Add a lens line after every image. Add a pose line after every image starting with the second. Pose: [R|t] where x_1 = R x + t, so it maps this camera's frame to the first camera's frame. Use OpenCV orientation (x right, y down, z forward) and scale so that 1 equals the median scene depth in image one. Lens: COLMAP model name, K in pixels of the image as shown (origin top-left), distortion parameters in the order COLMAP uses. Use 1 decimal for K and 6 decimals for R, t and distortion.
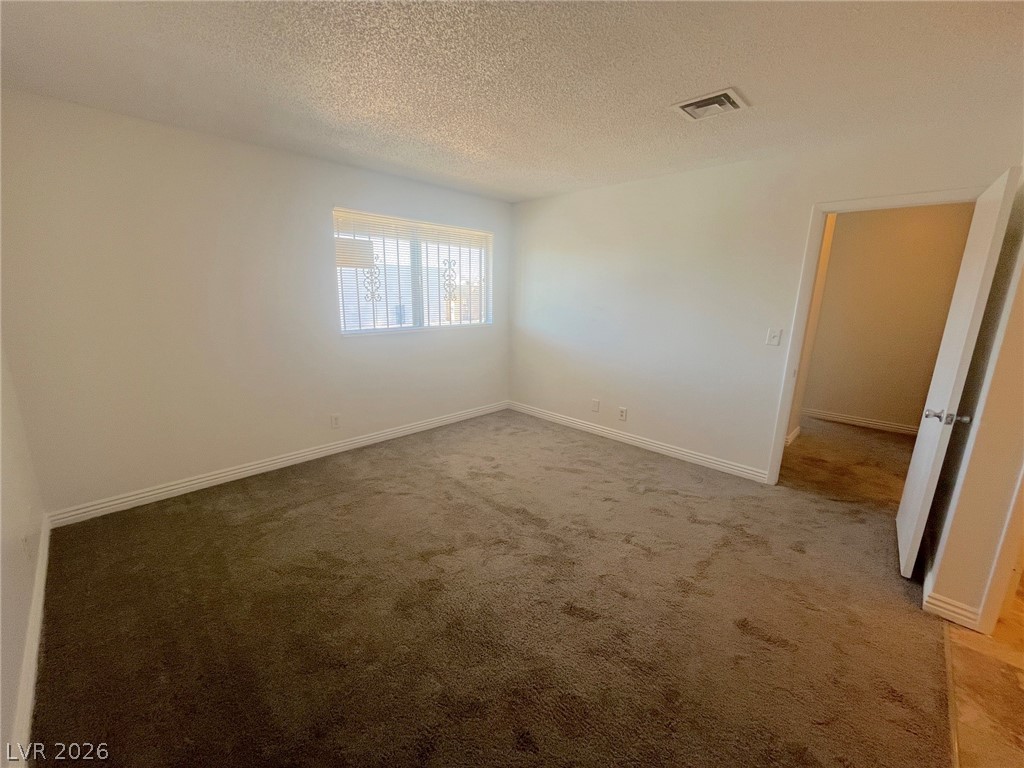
lens RADIAL K [[412.9, 0, 510.7], [0, 412.9, 387.0], [0, 0, 1]] dist [-0.002176, -0.000123]
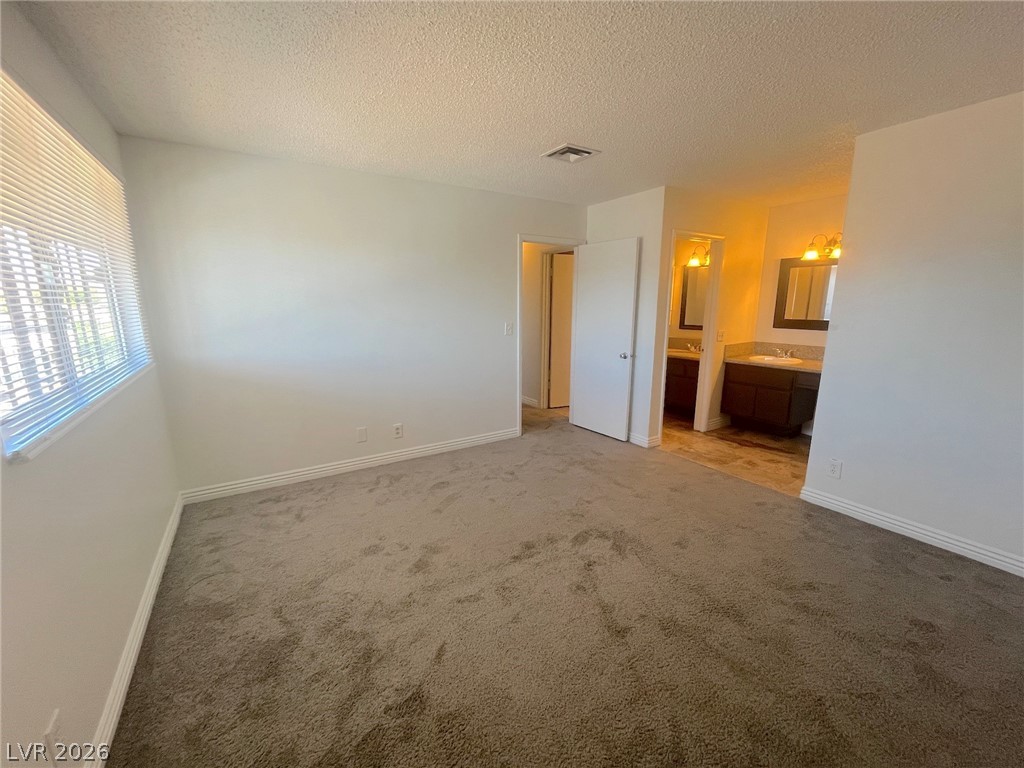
lens RADIAL K [[412.9, 0, 505.1], [0, 412.9, 382.5], [0, 0, 1]] dist [-0.002176, -0.000123]
pose [[0.238003, -0.206637, 0.949029, -0.630665], [0.227610, 0.961764, 0.152328, -0.149928], [-0.944218, 0.179754, 0.275935, 0.624934]]
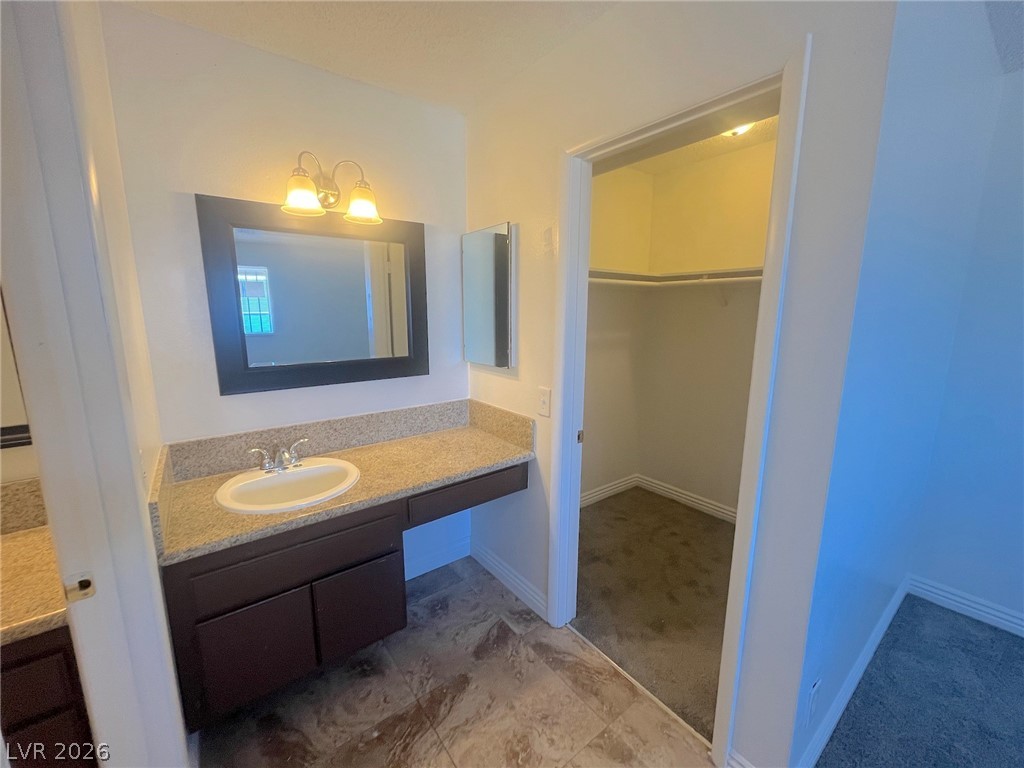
lens RADIAL K [[412.9, 0, 516.5], [0, 412.9, 382.8], [0, 0, 1]] dist [-0.002176, -0.000123]
pose [[-0.992206, -0.045156, 0.116135, 0.538812], [0.003602, 0.921241, 0.388975, -0.109403], [-0.124553, 0.386362, -0.913899, 0.516463]]
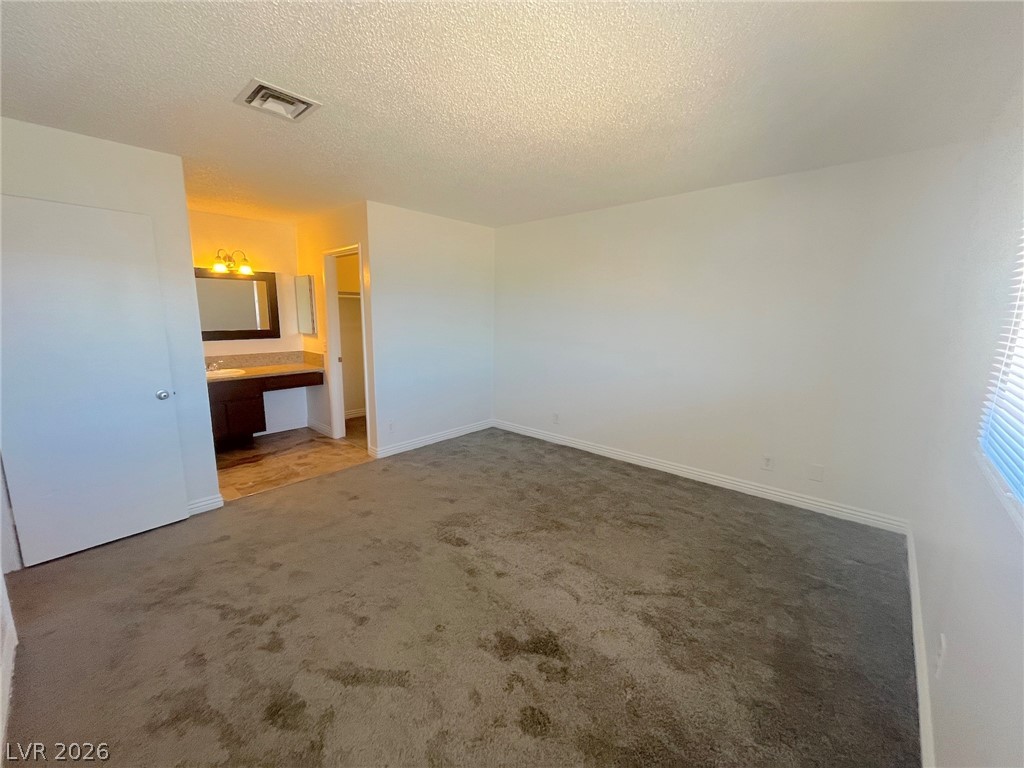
lens RADIAL K [[412.9, 0, 510.9], [0, 412.9, 381.1], [0, 0, 1]] dist [-0.002176, -0.000123]
pose [[-0.998819, -0.022390, -0.043116, -0.003022], [-0.037114, 0.924330, 0.379784, -0.314128], [0.031349, 0.380936, -0.924070, 1.368641]]
